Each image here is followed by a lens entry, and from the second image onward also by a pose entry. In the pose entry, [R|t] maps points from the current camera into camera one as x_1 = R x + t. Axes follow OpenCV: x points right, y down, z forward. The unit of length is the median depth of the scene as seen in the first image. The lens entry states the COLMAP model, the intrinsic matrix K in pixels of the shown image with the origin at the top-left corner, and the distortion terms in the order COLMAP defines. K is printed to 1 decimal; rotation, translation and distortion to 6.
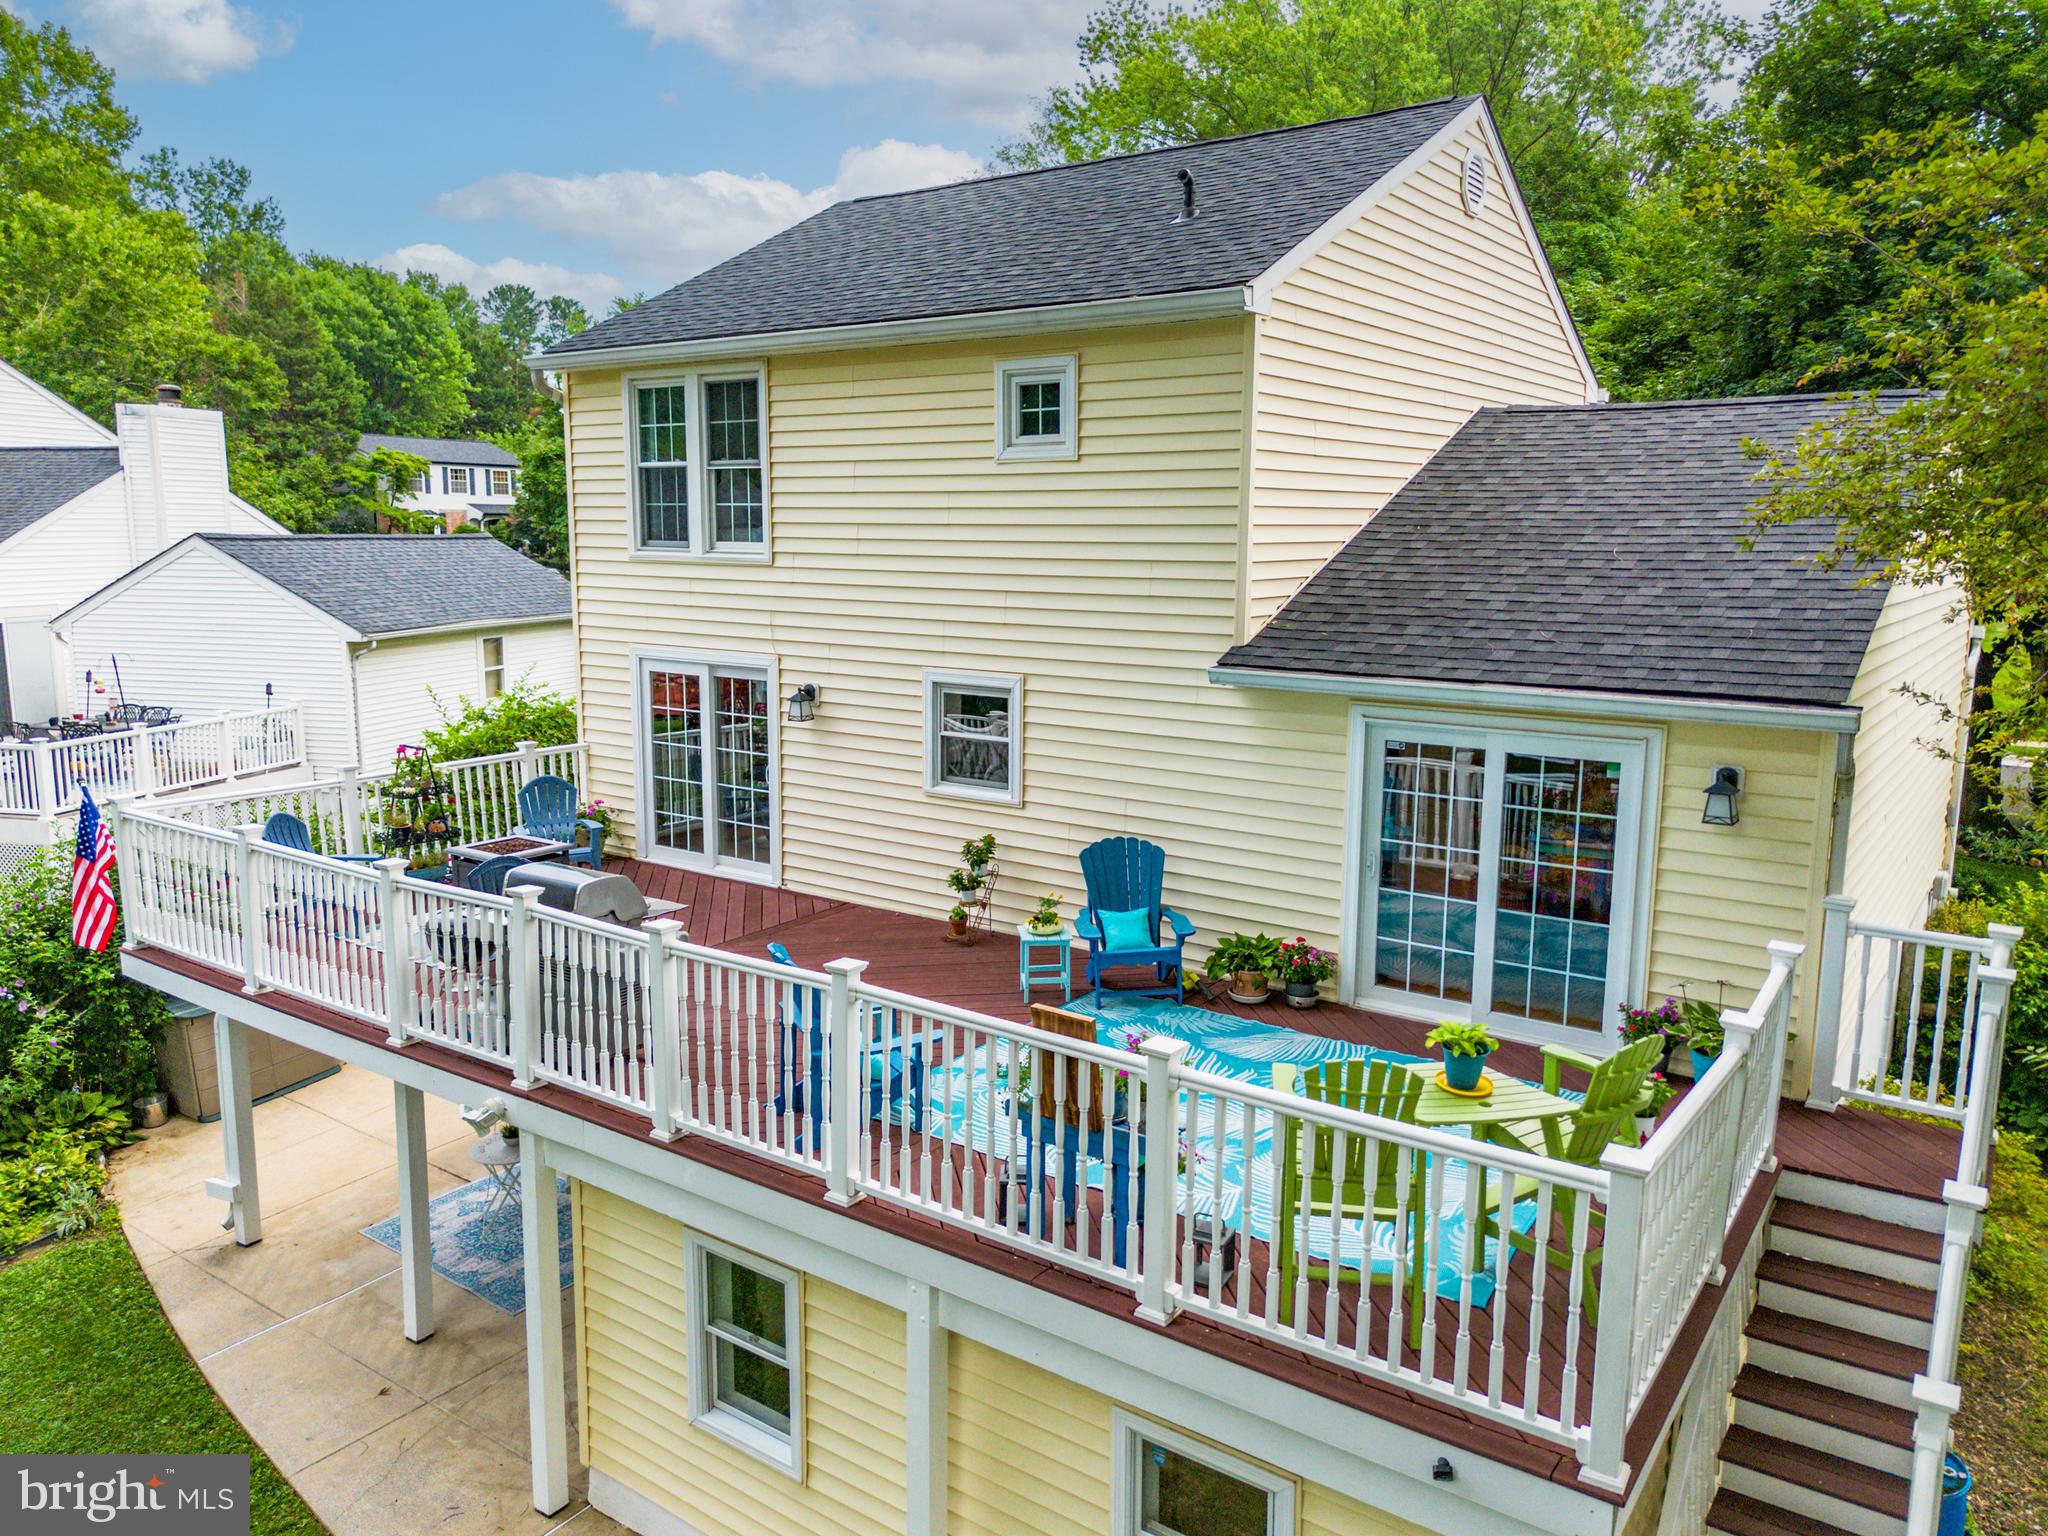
lens RADIAL K [[1458.7, 0, 1027.7], [0, 1458.7, 816.9], [0, 0, 1]] dist [0.054615, -0.005977]
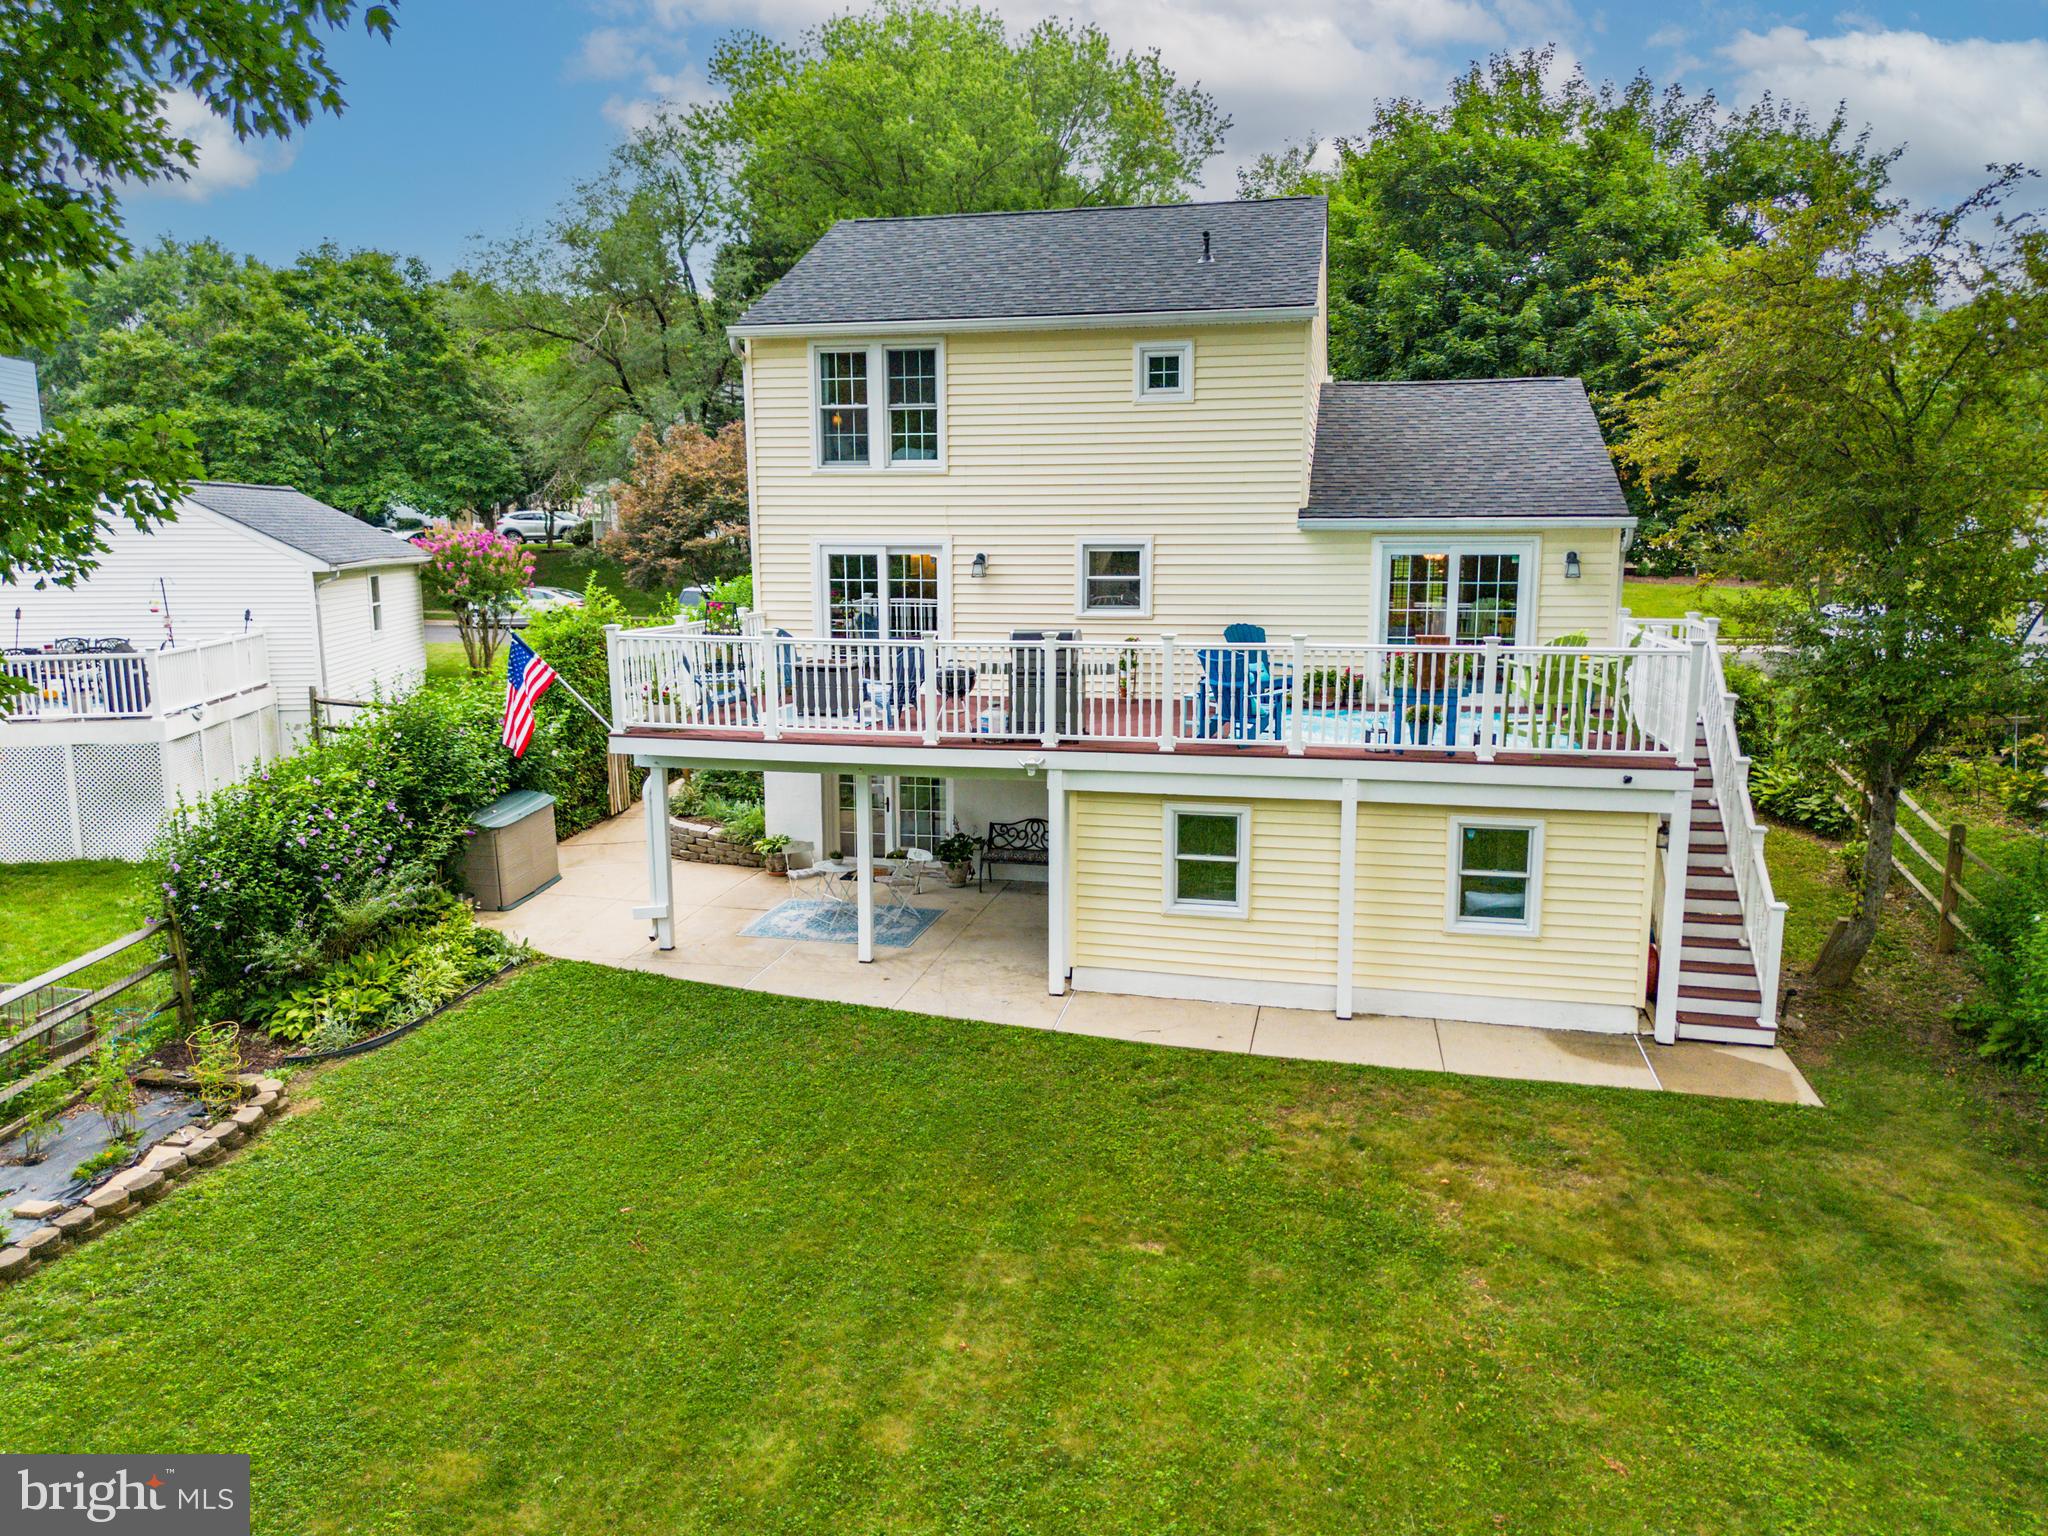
lens RADIAL K [[1458.7, 0, 1027.7], [0, 1458.7, 816.9], [0, 0, 1]] dist [0.054615, -0.005977]
pose [[0.920362, -0.085887, 0.381519, -0.709890], [0.085104, 0.996192, 0.018960, 0.157552], [-0.381694, 0.015018, 0.924167, -0.413646]]
